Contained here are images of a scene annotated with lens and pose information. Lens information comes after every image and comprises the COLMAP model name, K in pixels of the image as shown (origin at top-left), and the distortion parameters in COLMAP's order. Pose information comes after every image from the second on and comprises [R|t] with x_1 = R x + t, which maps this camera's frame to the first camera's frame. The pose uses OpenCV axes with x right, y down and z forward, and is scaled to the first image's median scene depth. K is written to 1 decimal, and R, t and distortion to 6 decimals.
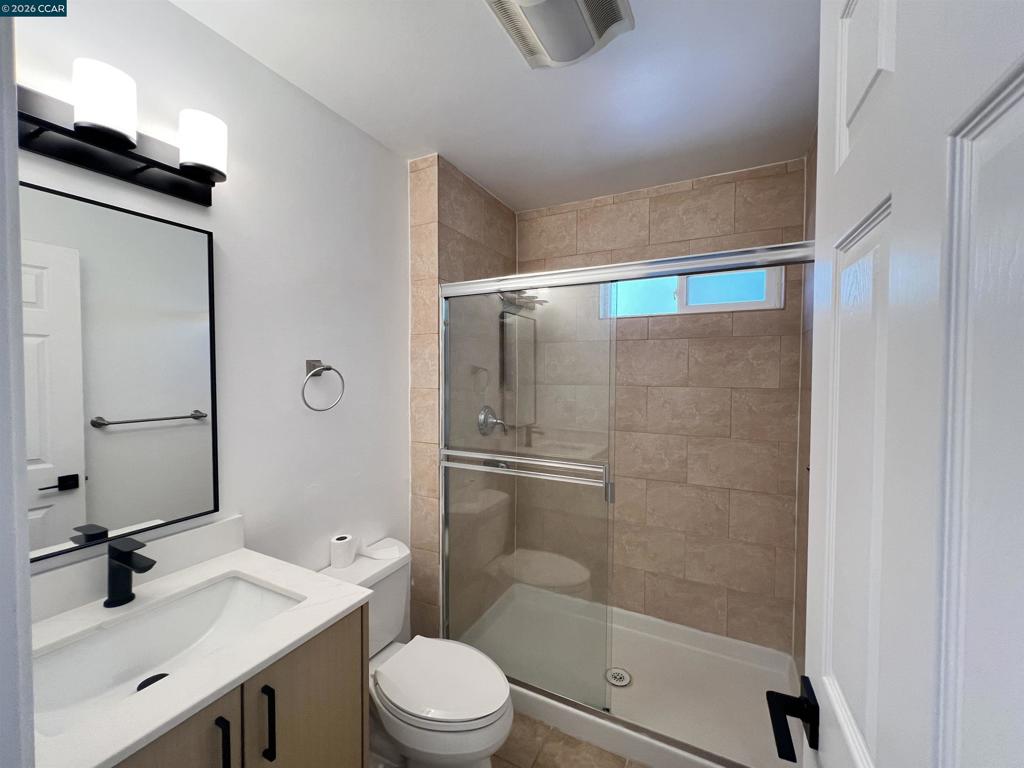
lens RADIAL K [[412.9, 0, 513.1], [0, 412.9, 384.9], [0, 0, 1]] dist [-0.005805, 0.000485]
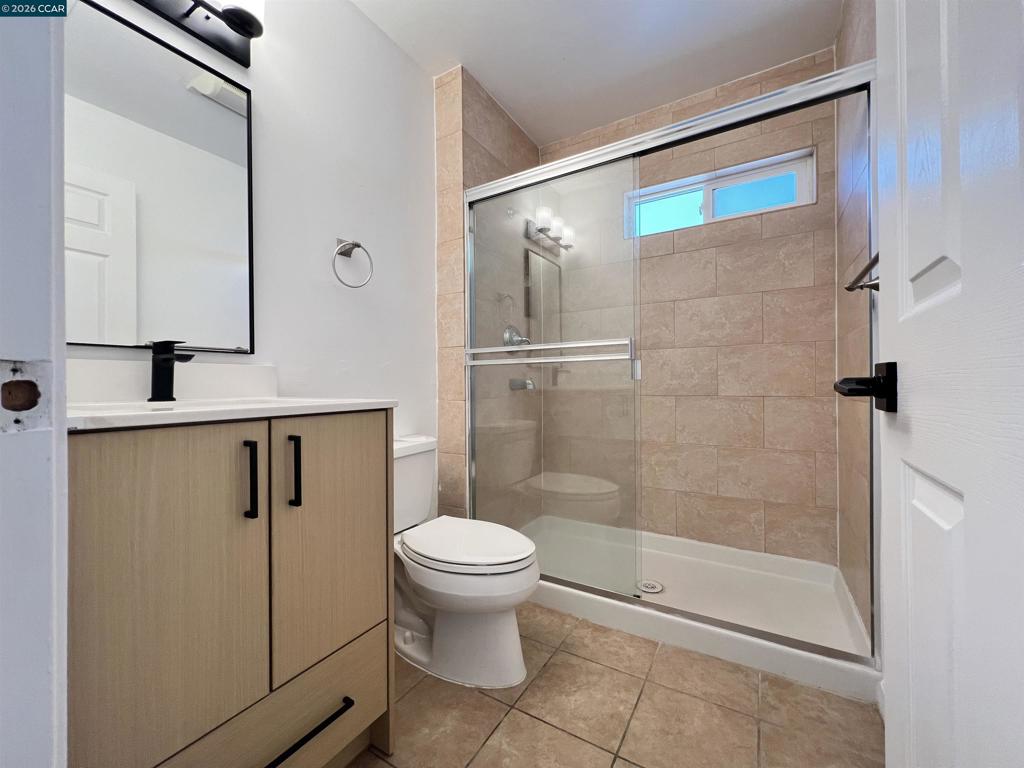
lens RADIAL K [[407.4, 0, 513.1], [0, 407.4, 383.3], [0, 0, 1]] dist [-0.002930, -0.000107]
pose [[0.997639, -0.011962, -0.067628, 0.005792], [0.010035, 0.999536, -0.028758, 0.255331], [0.067941, 0.028012, 0.997296, 0.009880]]
